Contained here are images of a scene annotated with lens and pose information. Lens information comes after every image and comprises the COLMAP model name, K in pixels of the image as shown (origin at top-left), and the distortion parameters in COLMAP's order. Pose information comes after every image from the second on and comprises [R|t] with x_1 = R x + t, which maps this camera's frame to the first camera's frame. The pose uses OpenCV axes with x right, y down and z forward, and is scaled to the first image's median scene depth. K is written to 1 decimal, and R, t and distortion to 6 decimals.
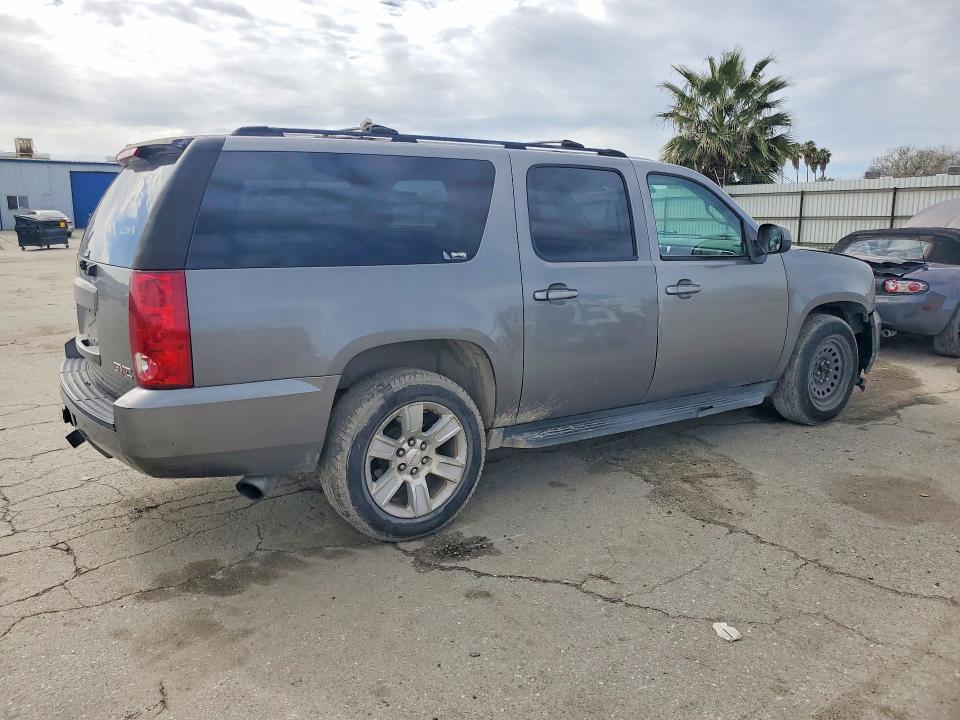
lens RADIAL K [[727.8, 0, 472.1], [0, 727.8, 357.9], [0, 0, 1]] dist [0.004549, 0.002839]
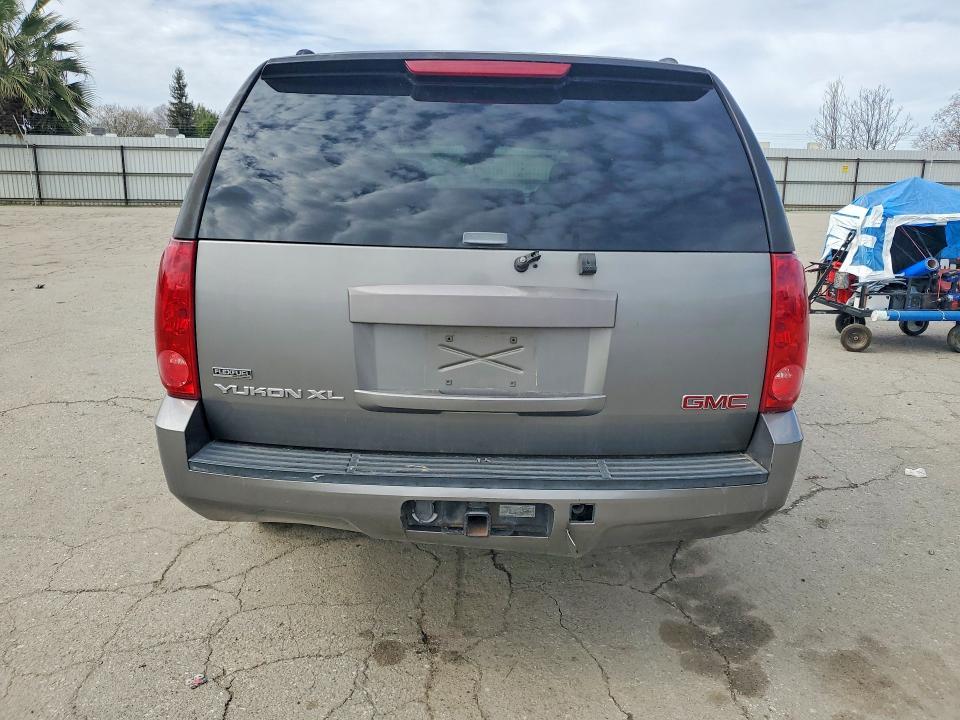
lens RADIAL K [[727.8, 0, 472.1], [0, 727.8, 357.9], [0, 0, 1]] dist [0.004549, 0.002839]
pose [[0.573401, -0.186496, 0.797766, -0.165570], [0.140601, 0.981700, 0.128436, -0.020046], [-0.807120, 0.038521, 0.589129, 0.112610]]
